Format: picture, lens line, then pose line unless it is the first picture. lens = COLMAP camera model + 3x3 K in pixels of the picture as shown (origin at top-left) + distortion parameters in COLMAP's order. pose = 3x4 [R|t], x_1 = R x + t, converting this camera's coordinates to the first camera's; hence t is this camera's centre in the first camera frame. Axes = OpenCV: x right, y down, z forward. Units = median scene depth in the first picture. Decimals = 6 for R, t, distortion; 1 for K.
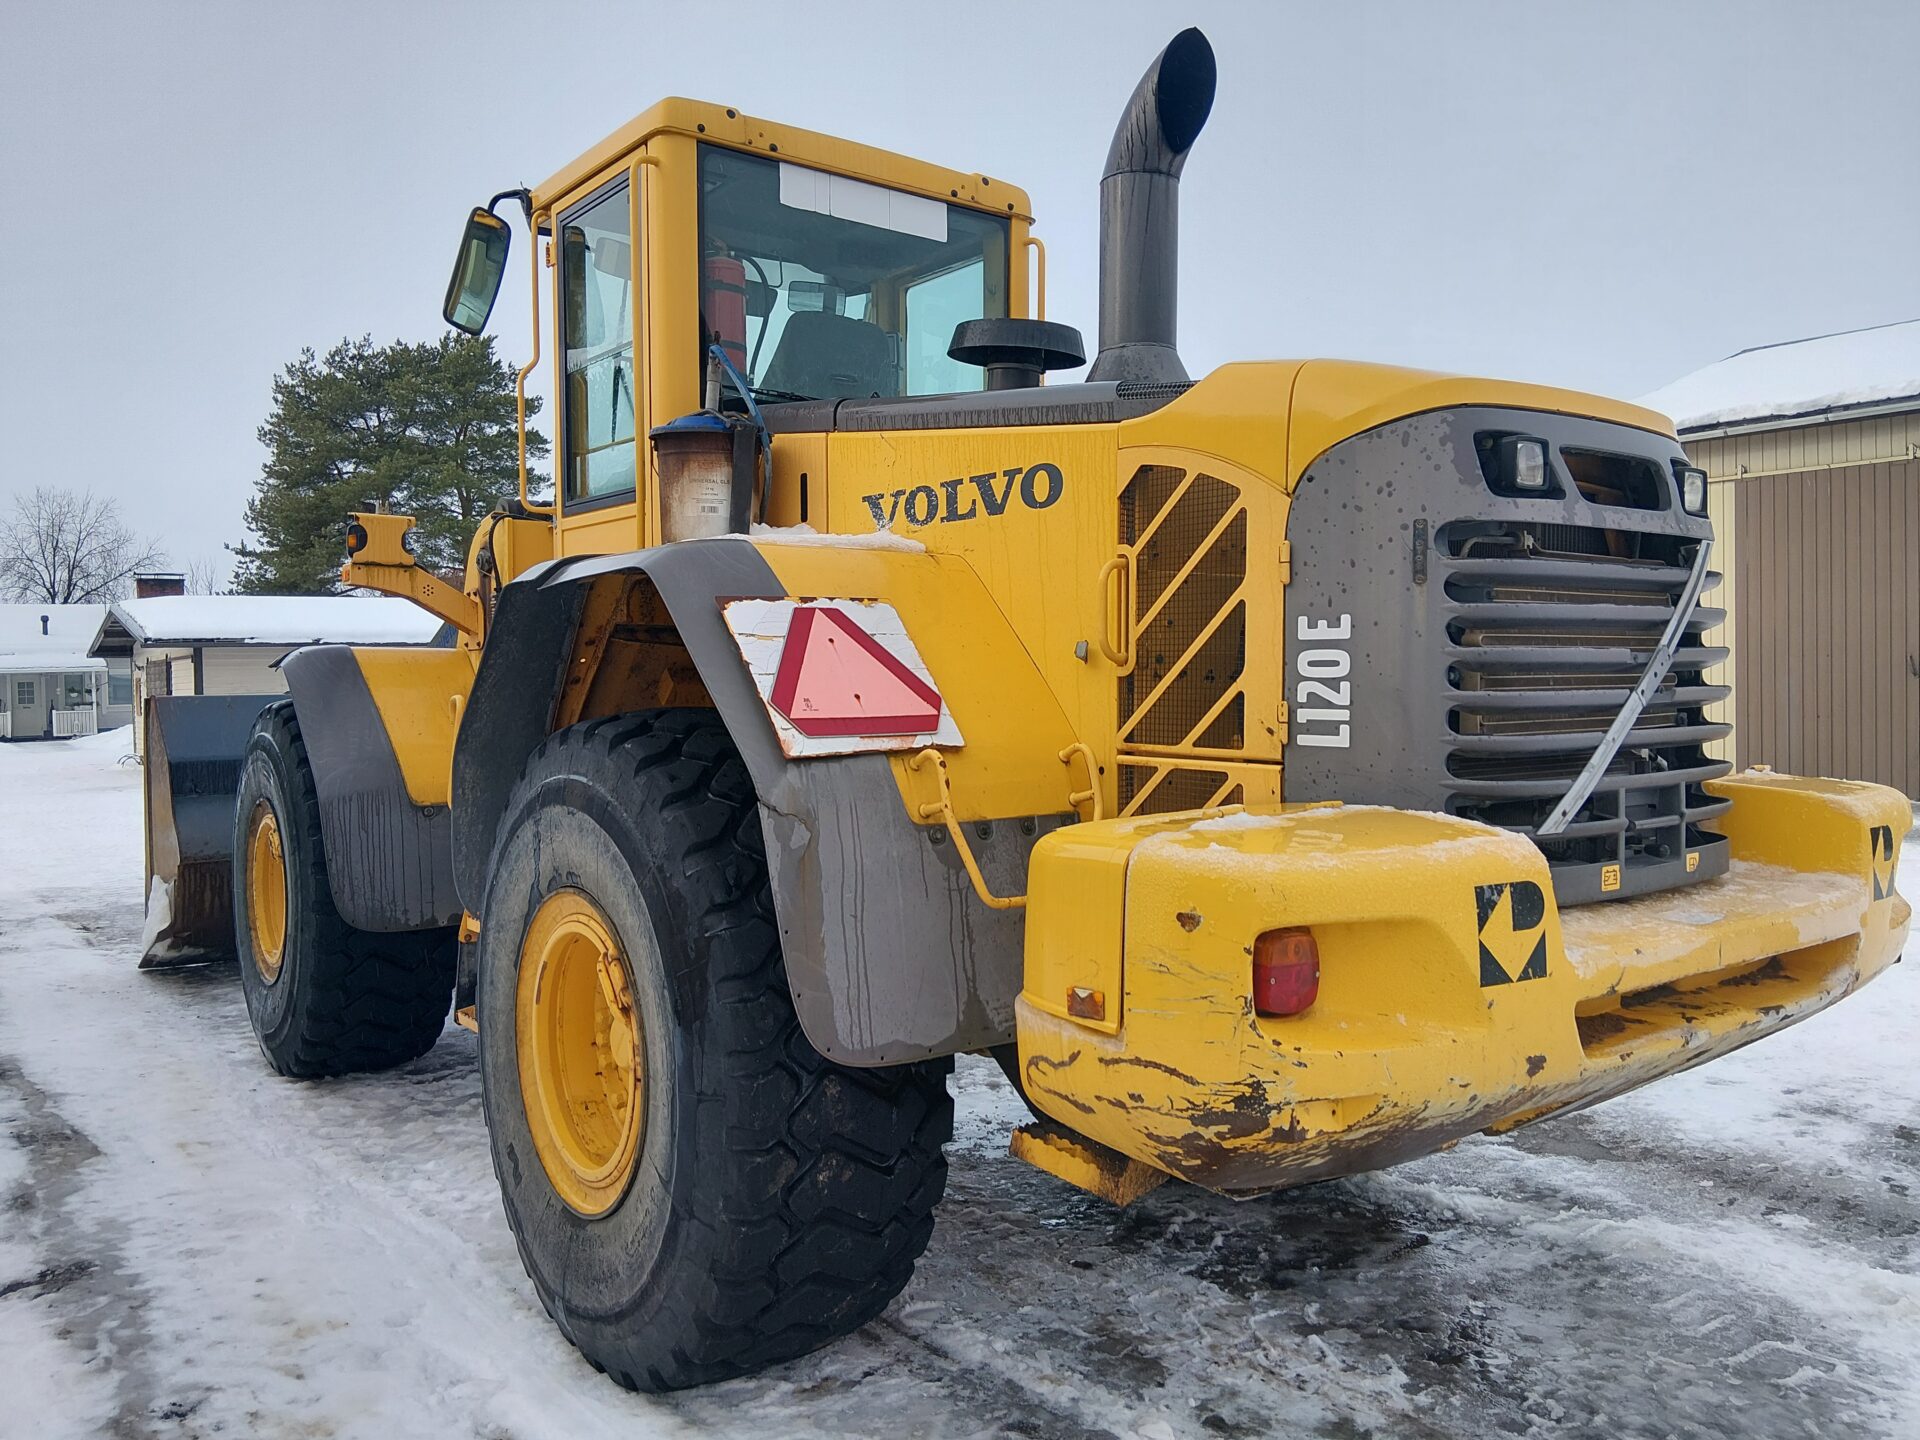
lens RADIAL K [[1459.9, 0, 966.0], [0, 1459.9, 709.9], [0, 0, 1]] dist [0.072097, -0.129108]
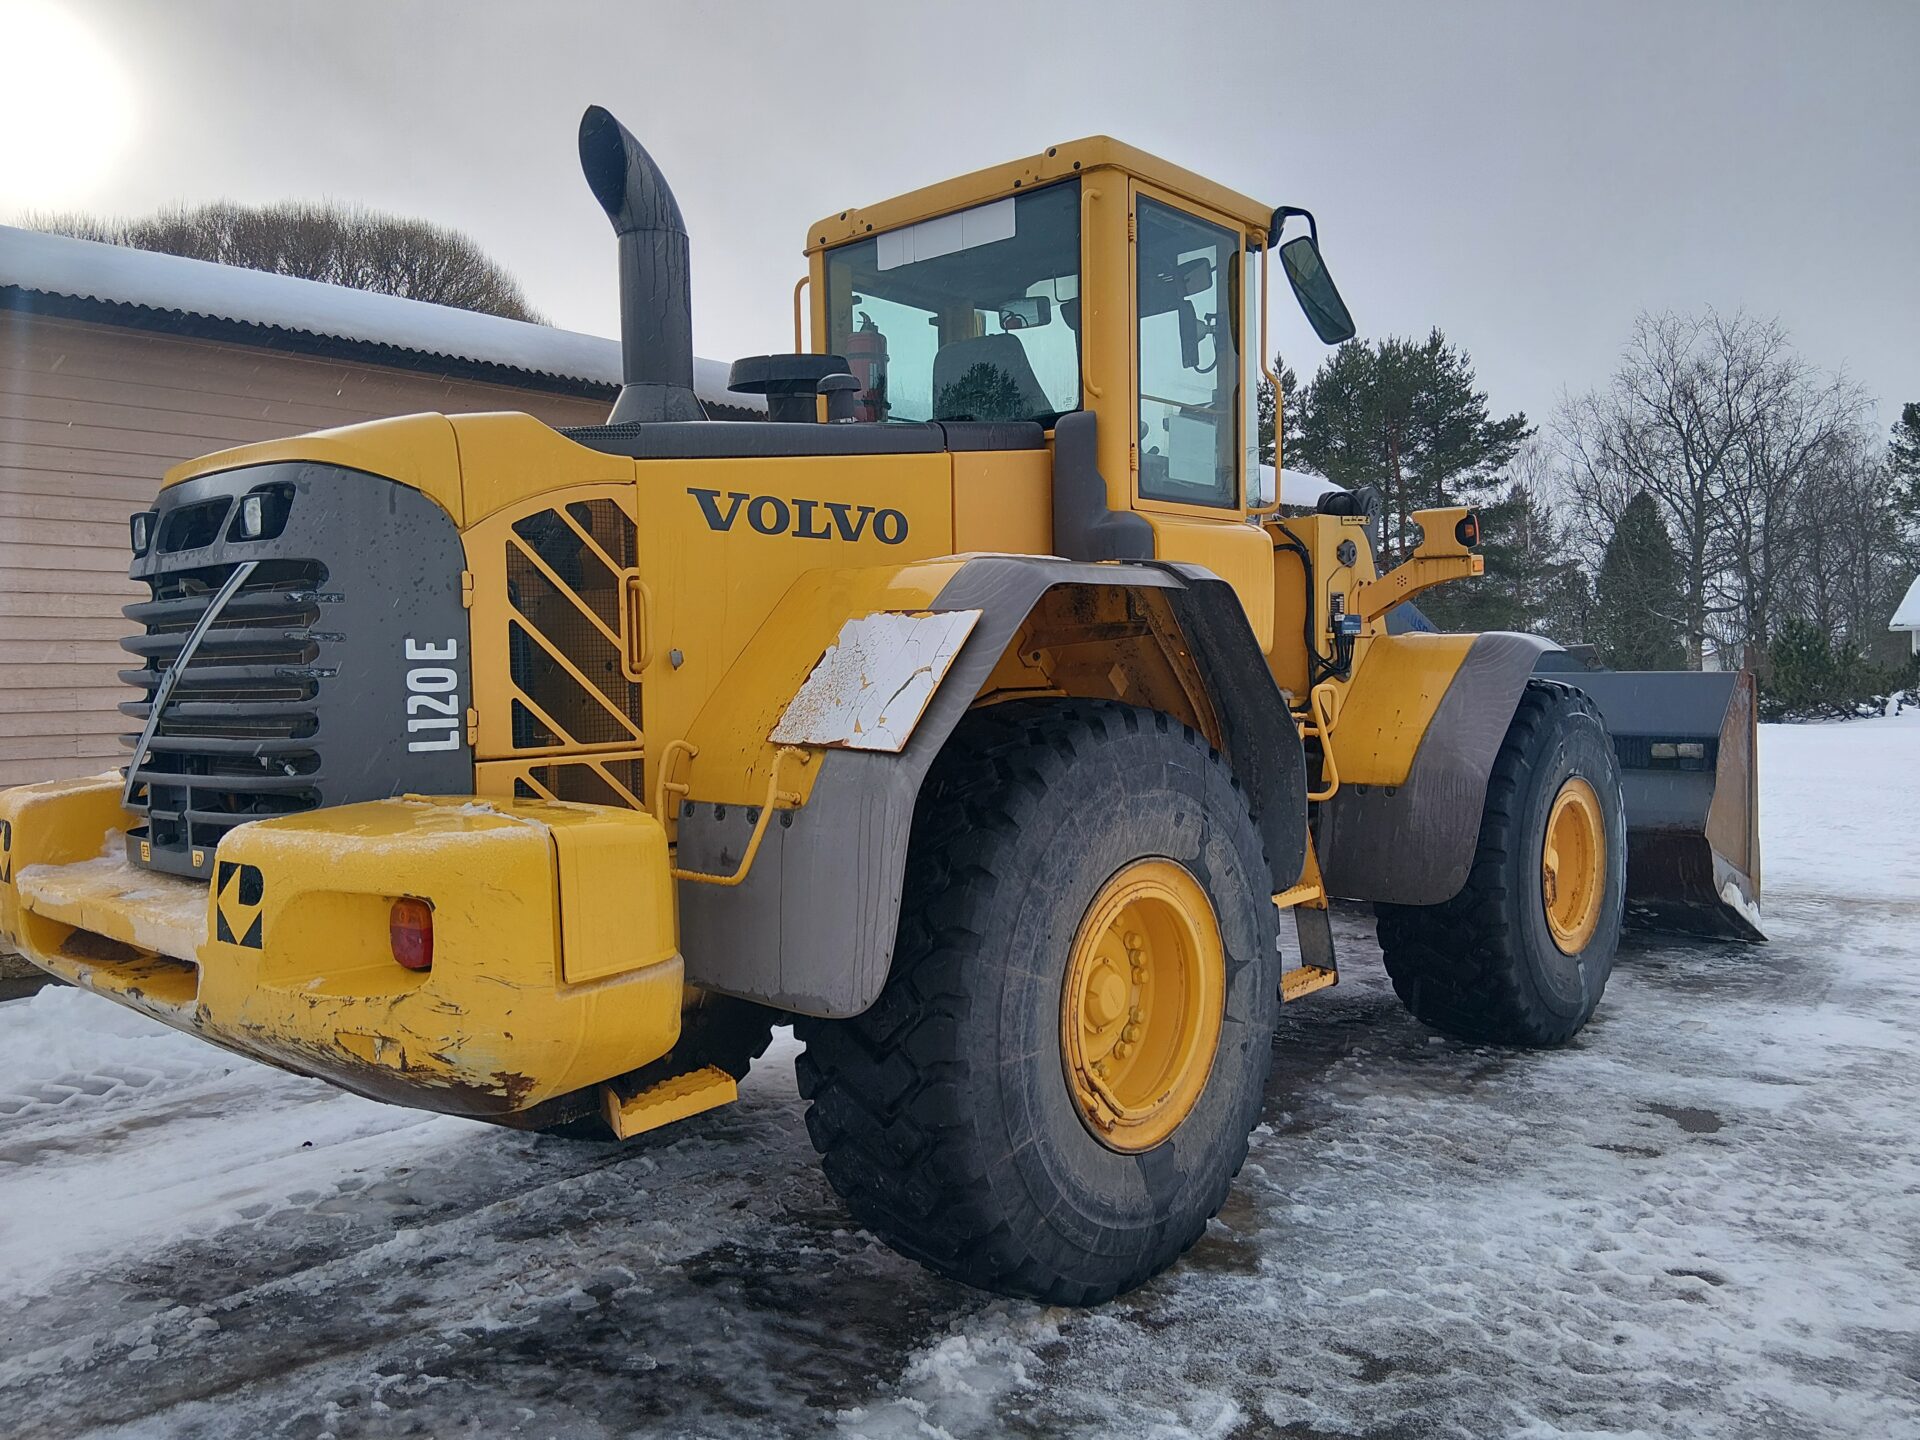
lens RADIAL K [[1459.9, 0, 949.9], [0, 1459.9, 706.5], [0, 0, 1]] dist [0.072097, -0.129108]
pose [[0.189779, 0.031941, -0.981307, 1.059381], [0.001277, 0.999462, 0.032778, -0.034503], [0.981826, -0.007473, 0.189636, 0.837556]]
